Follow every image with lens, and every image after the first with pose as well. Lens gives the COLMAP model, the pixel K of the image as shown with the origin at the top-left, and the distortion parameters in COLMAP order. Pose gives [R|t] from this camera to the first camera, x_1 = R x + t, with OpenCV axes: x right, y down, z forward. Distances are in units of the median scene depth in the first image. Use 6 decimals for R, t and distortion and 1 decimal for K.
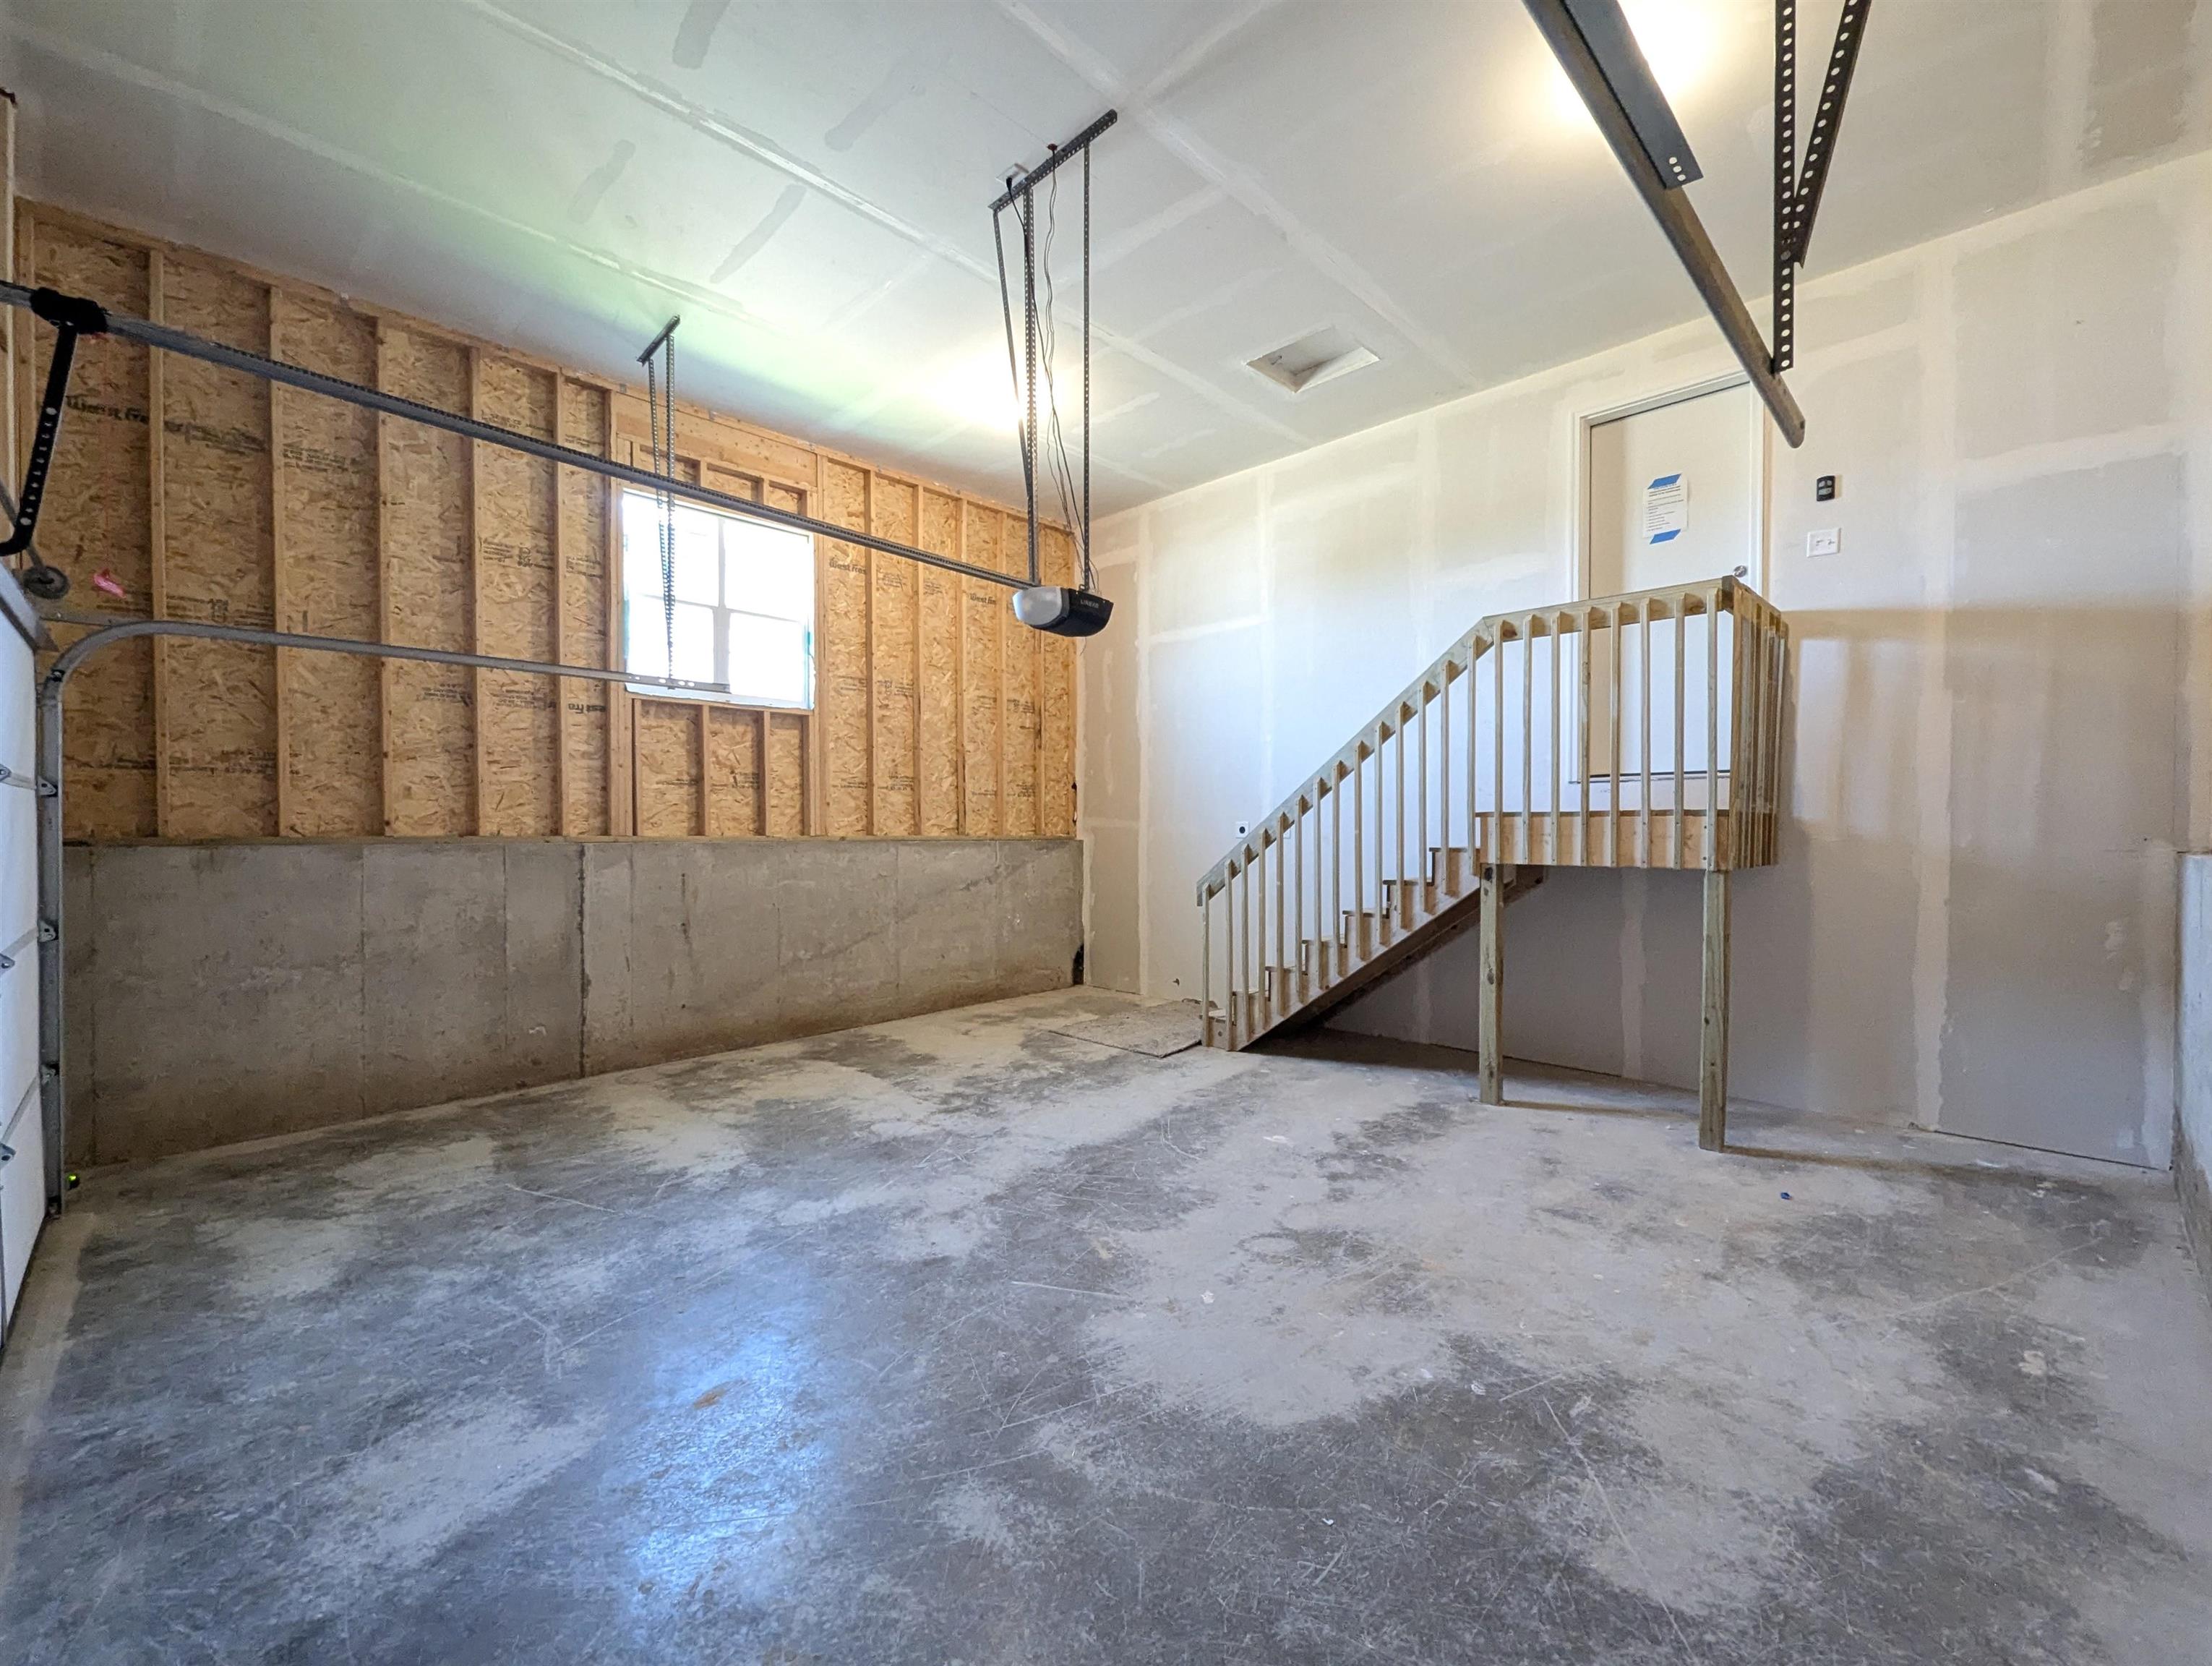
lens RADIAL K [[919.6, 0, 1107.9], [0, 919.6, 841.3], [0, 0, 1]] dist [0.001116, -0.000147]
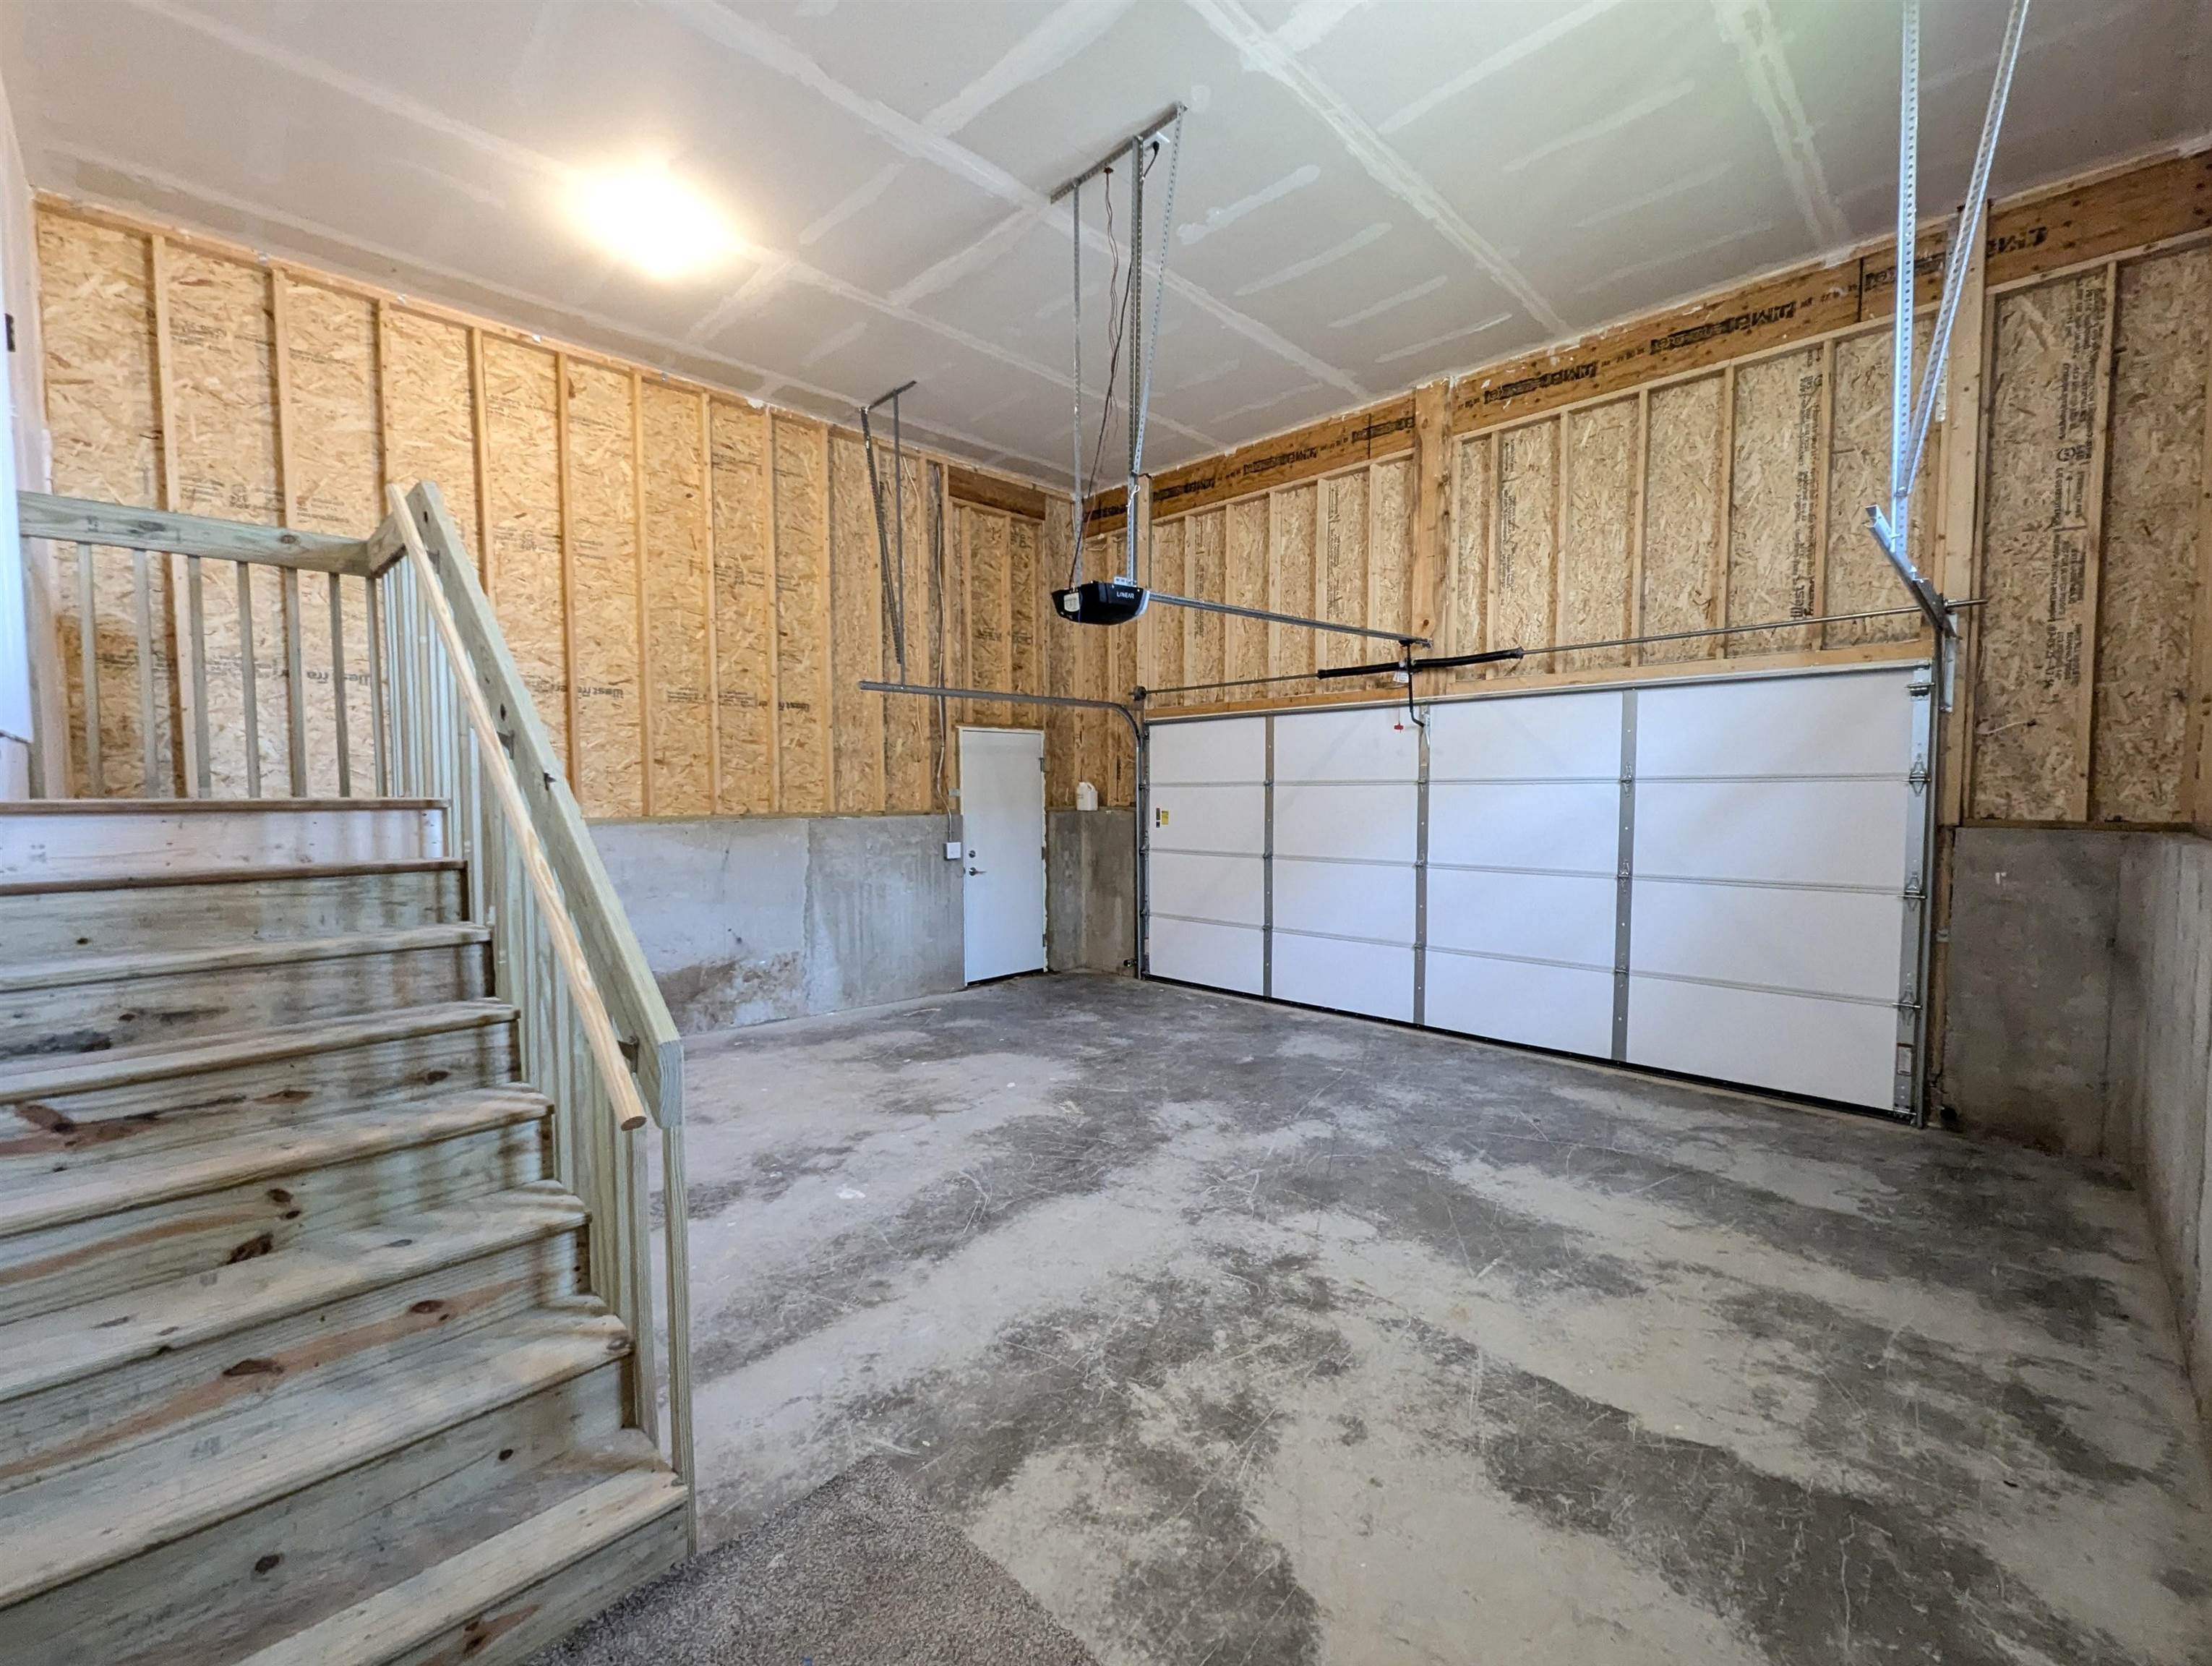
lens RADIAL K [[919.6, 0, 1107.9], [0, 919.6, 841.3], [0, 0, 1]] dist [0.001116, -0.000147]
pose [[-0.999995, 0.002959, -0.000828, -0.047295], [0.002896, 0.997666, 0.068225, -0.048385], [0.001028, 0.068222, -0.997670, 1.784627]]
